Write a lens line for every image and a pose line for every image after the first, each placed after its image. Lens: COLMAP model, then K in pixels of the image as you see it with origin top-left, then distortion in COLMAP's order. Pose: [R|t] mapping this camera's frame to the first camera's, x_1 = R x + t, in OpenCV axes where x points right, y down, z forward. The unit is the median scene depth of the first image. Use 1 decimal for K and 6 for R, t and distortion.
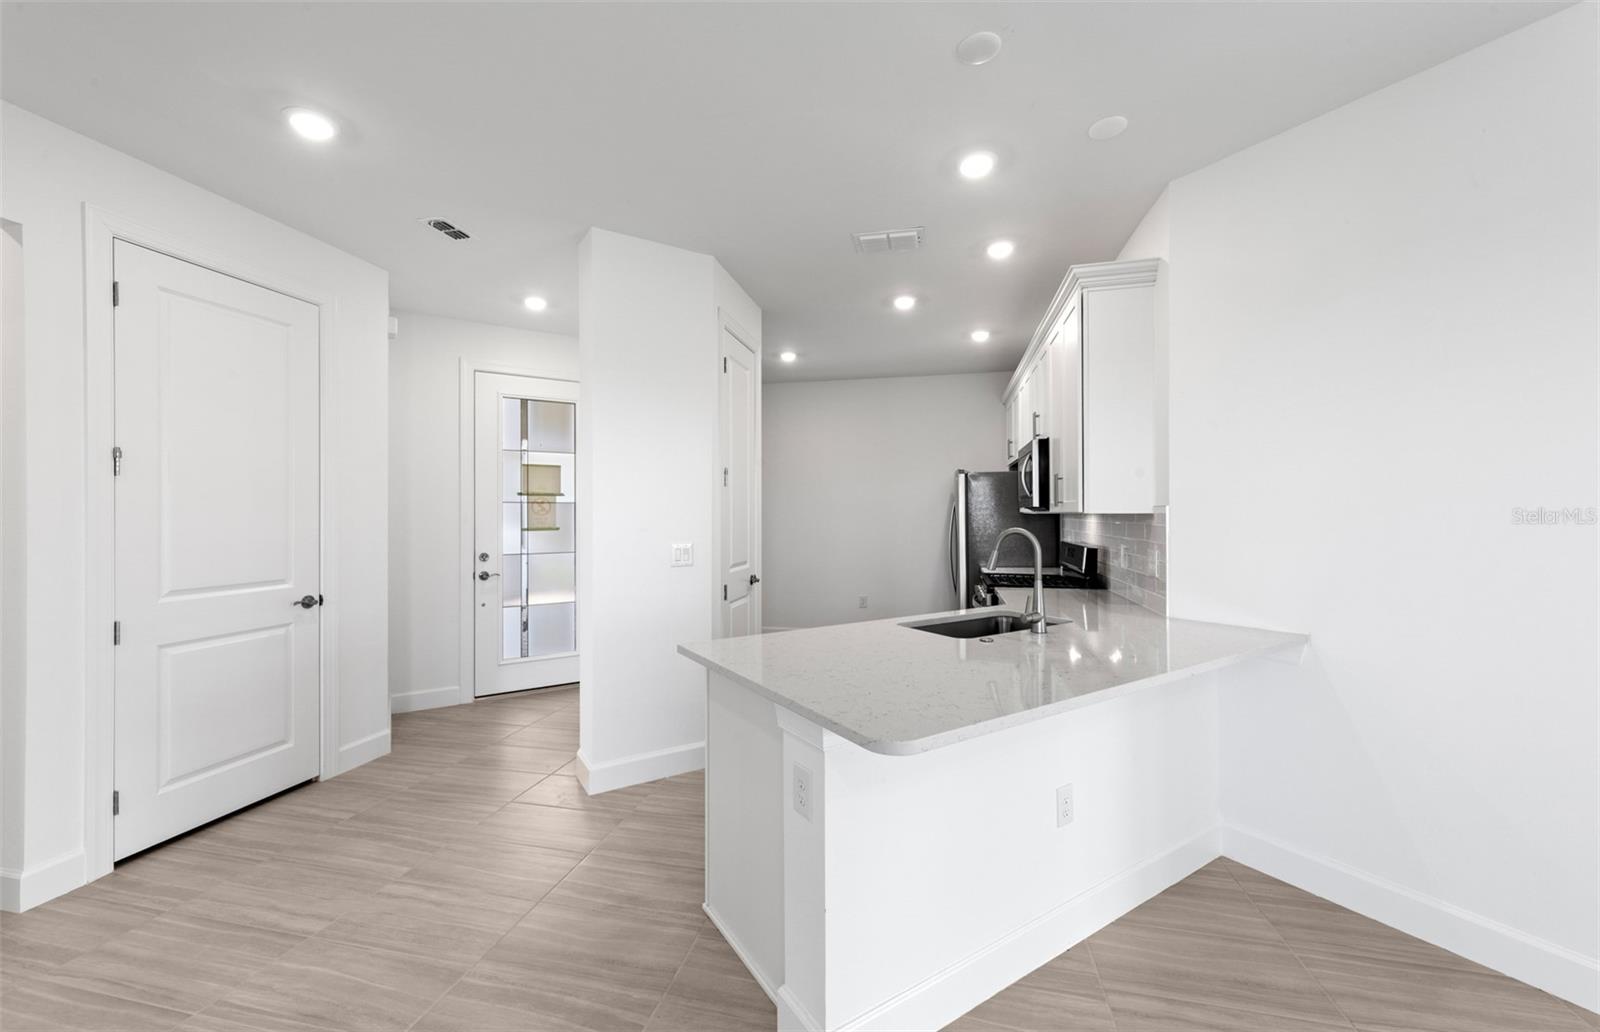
lens RADIAL K [[630.5, 0, 795.6], [0, 630.5, 510.3], [0, 0, 1]] dist [0.006416, -0.000485]
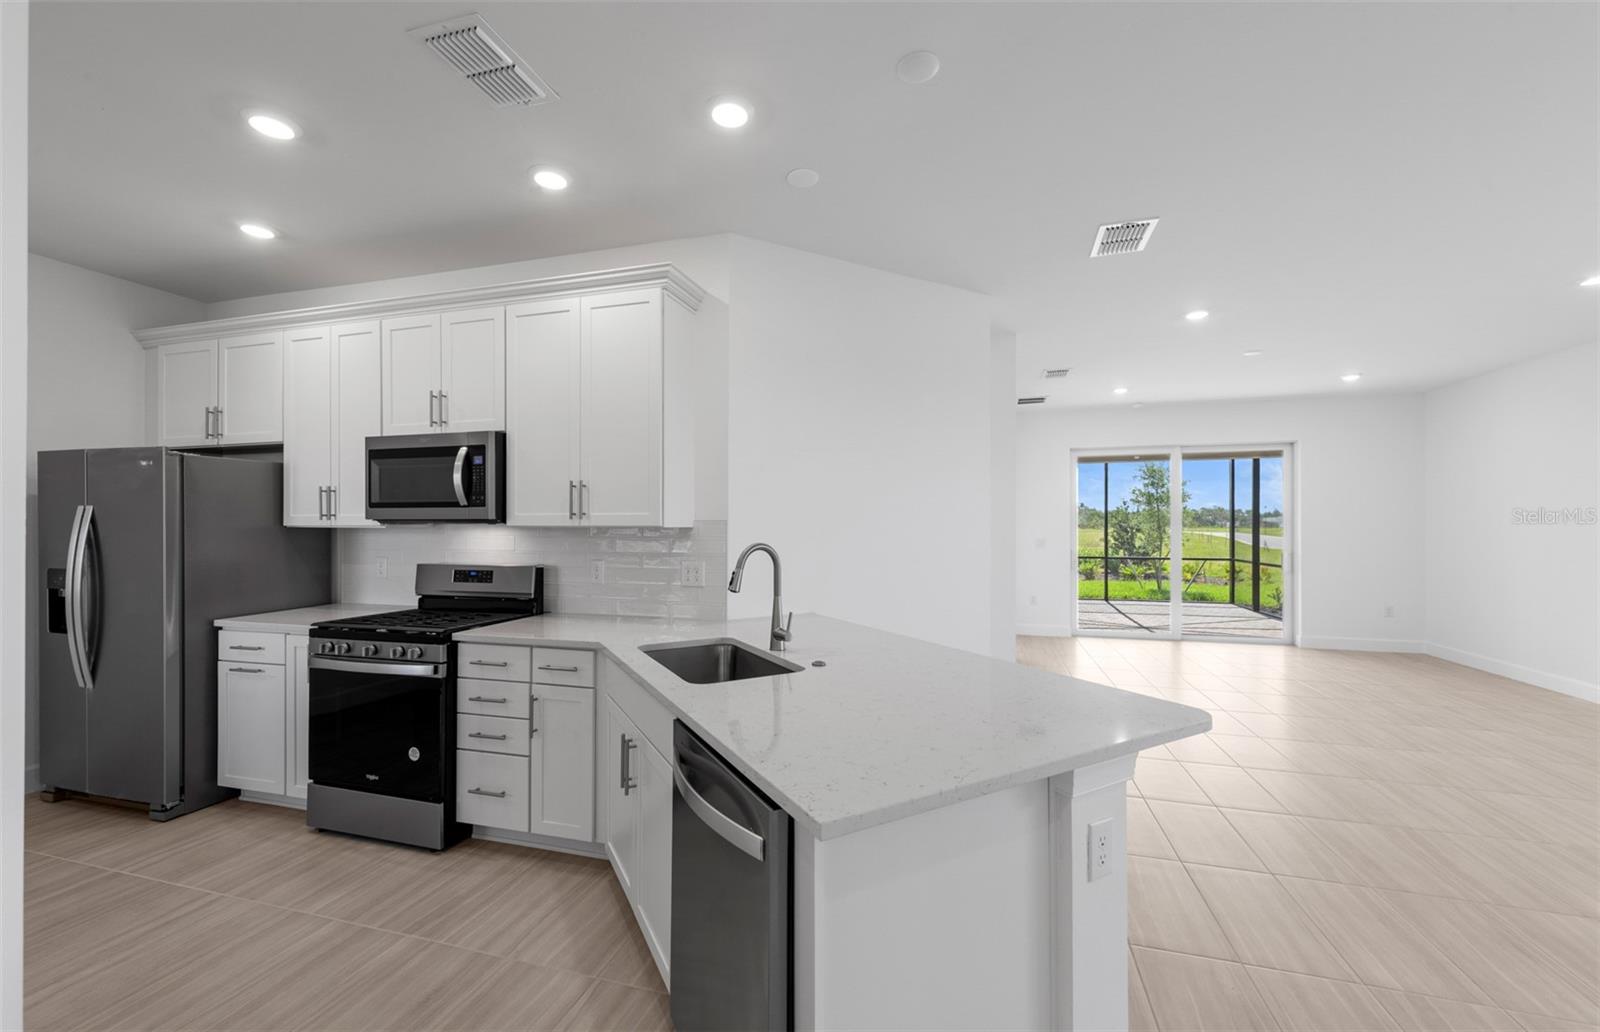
lens RADIAL K [[619.6, 0, 797.4], [0, 619.6, 521.9], [0, 0, 1]] dist [-0.000751, 0.000085]
pose [[0.068633, 0.005310, 0.997628, -0.350940], [-0.004660, 0.999977, -0.005002, 0.001285], [-0.997631, -0.004306, 0.068656, 0.575607]]
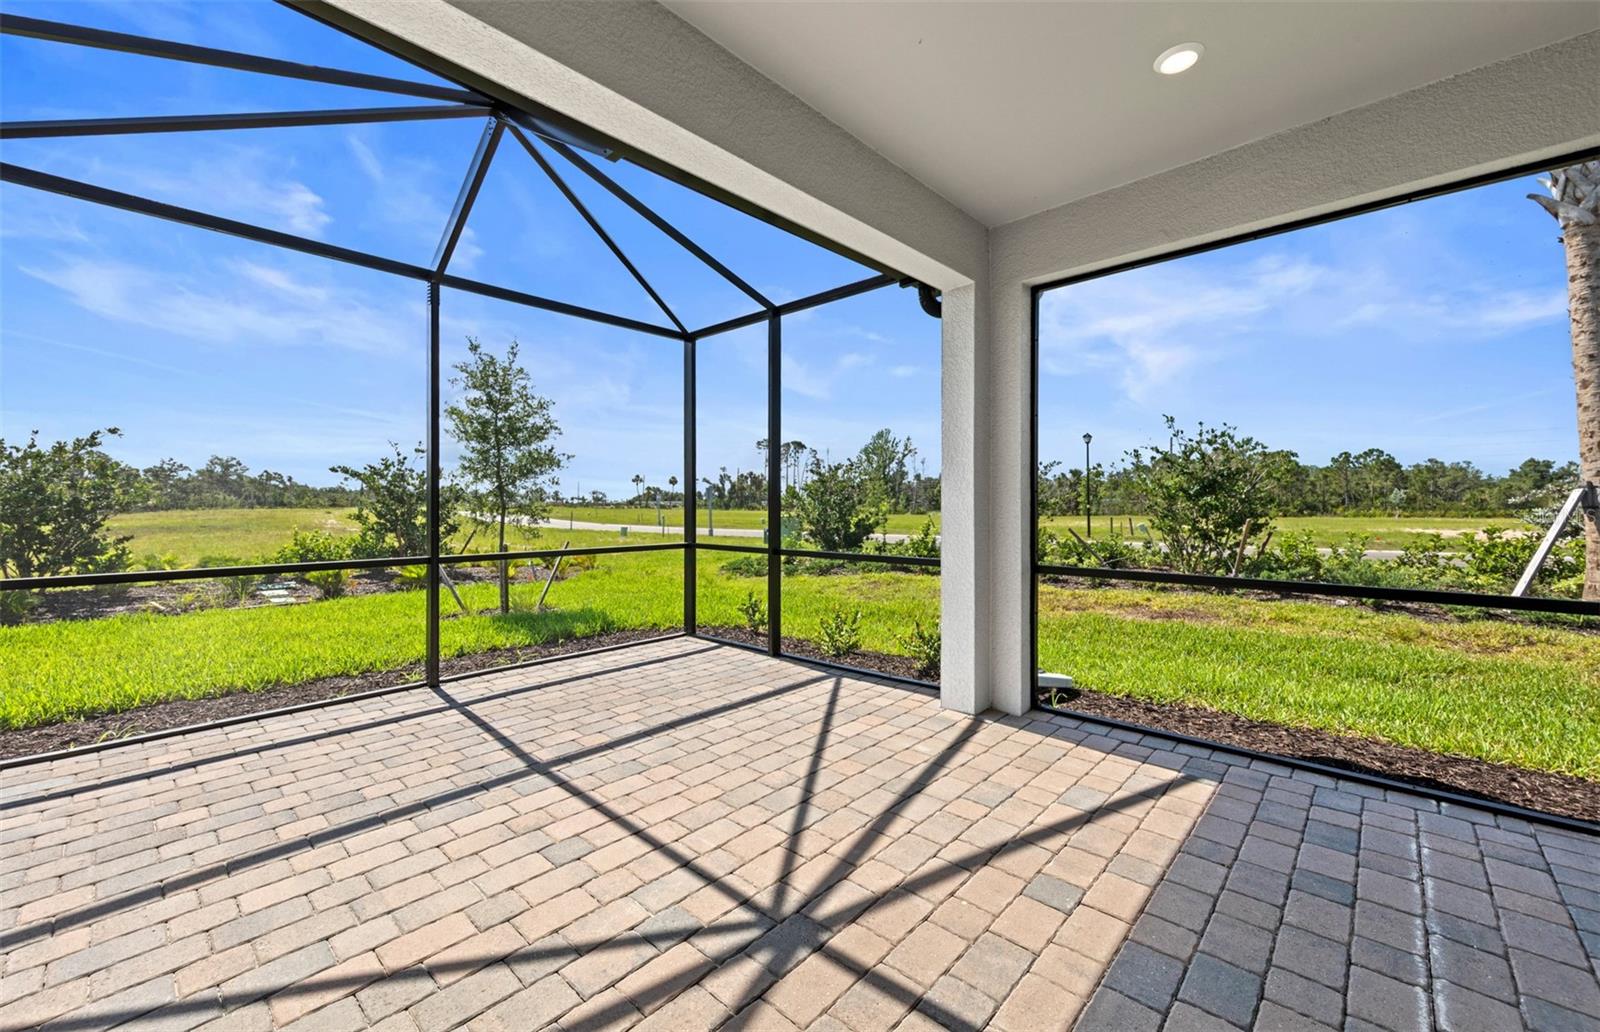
lens RADIAL K [[630.5, 0, 795.6], [0, 630.5, 510.3], [0, 0, 1]] dist [0.006416, -0.000485]
pose [[-0.861583, -0.003493, 0.507604, 1.949968], [-0.001276, 0.999988, 0.004716, 0.073220], [-0.507615, 0.003415, -0.861577, -0.194544]]
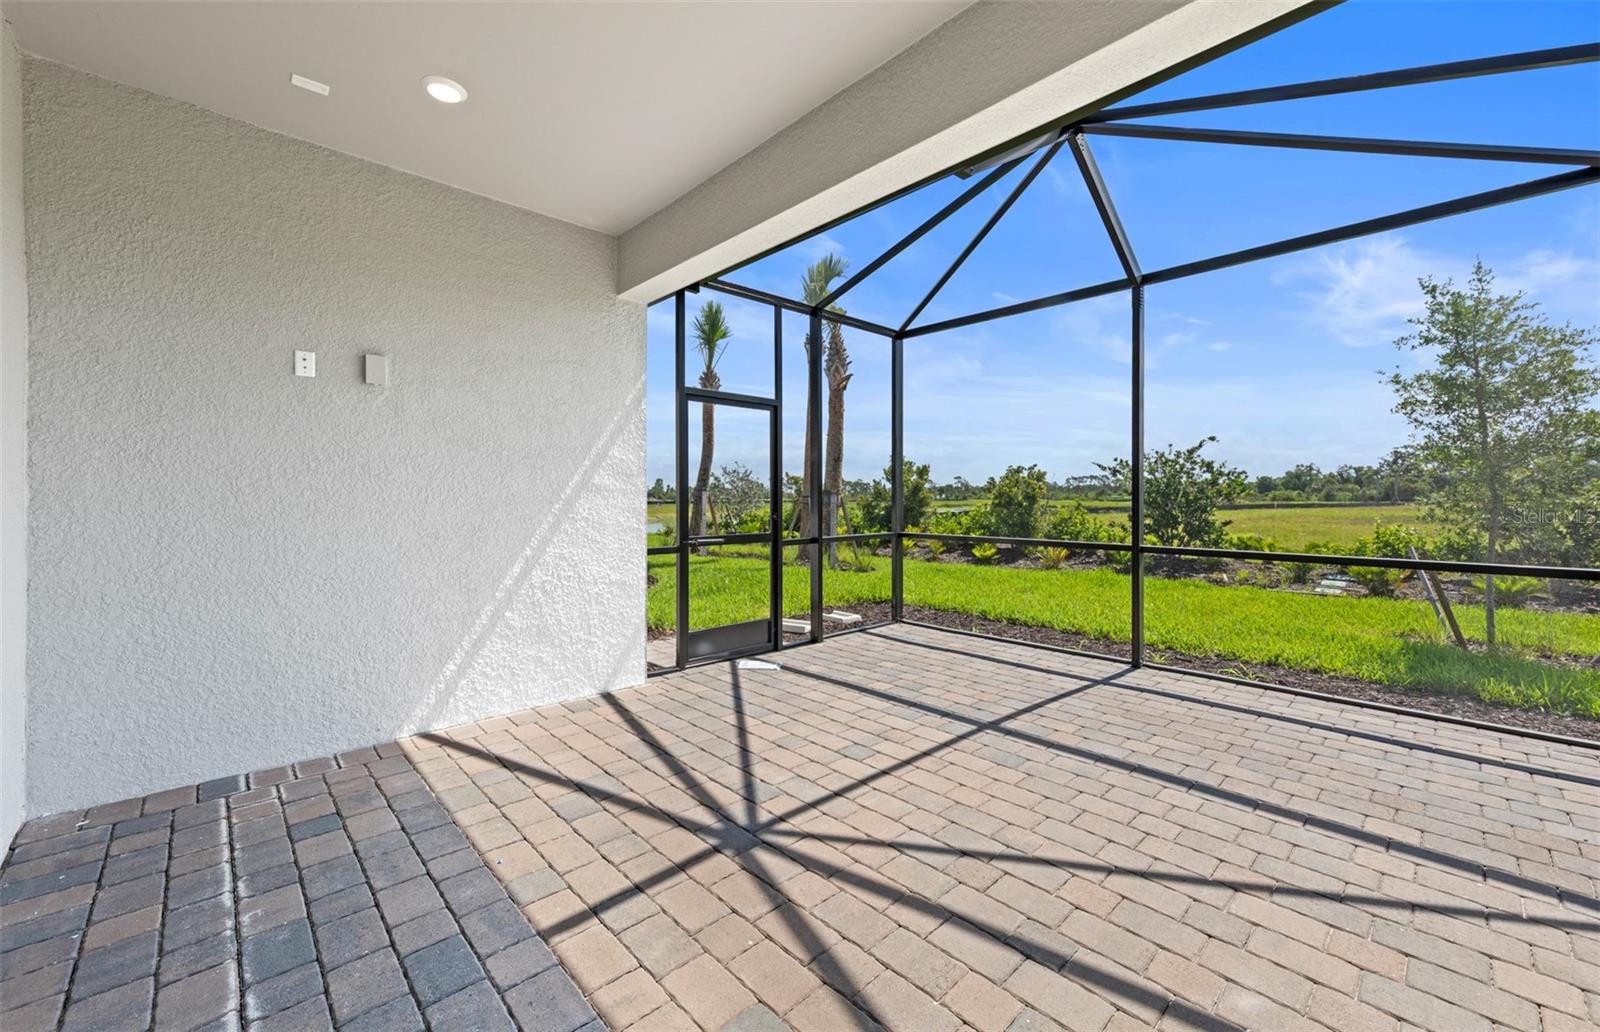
lens RADIAL K [[625.9, 0, 805.4], [0, 625.9, 515.1], [0, 0, 1]] dist [0.009444, -0.000046]
pose [[0.558562, -0.025253, 0.829078, 1.730720], [-0.003643, 0.999452, 0.032897, 0.067860], [-0.829455, -0.021395, 0.558164, -1.030809]]
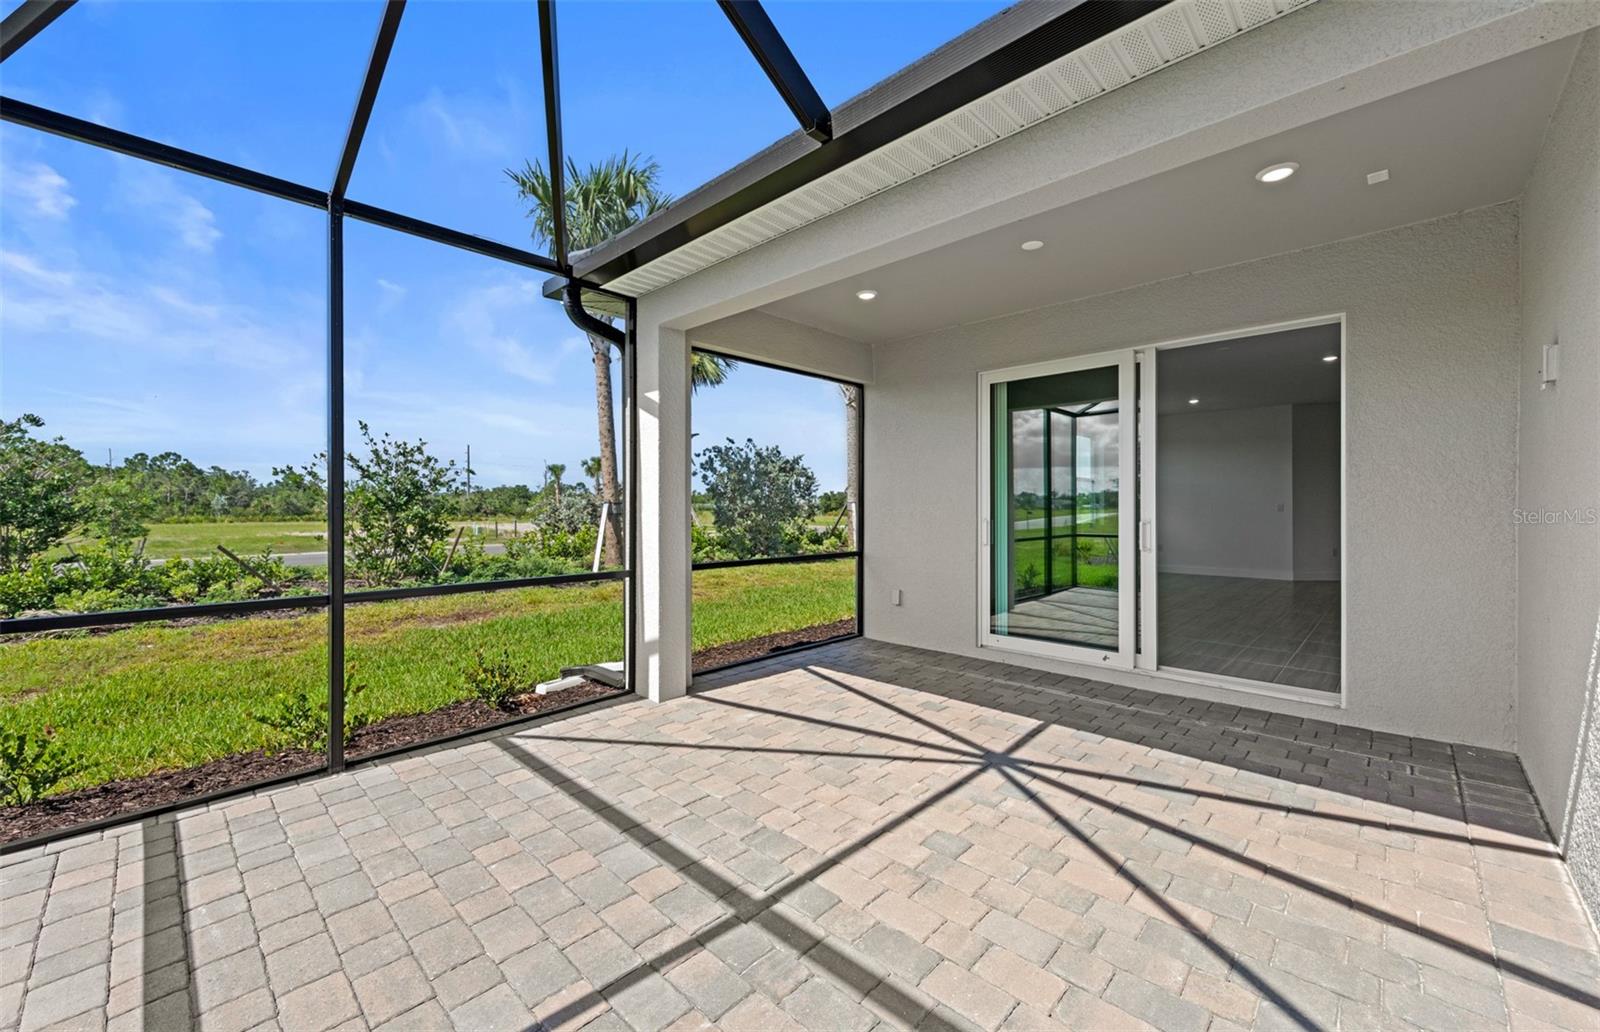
lens RADIAL K [[623.9, 0, 799.5], [0, 623.9, 506.5], [0, 0, 1]] dist [0.003048, -0.000022]
pose [[-0.520059, 0.000574, -0.854130, 3.122374], [0.006903, 0.999970, -0.003530, 0.052279], [0.854103, -0.007732, -0.520047, -0.404199]]
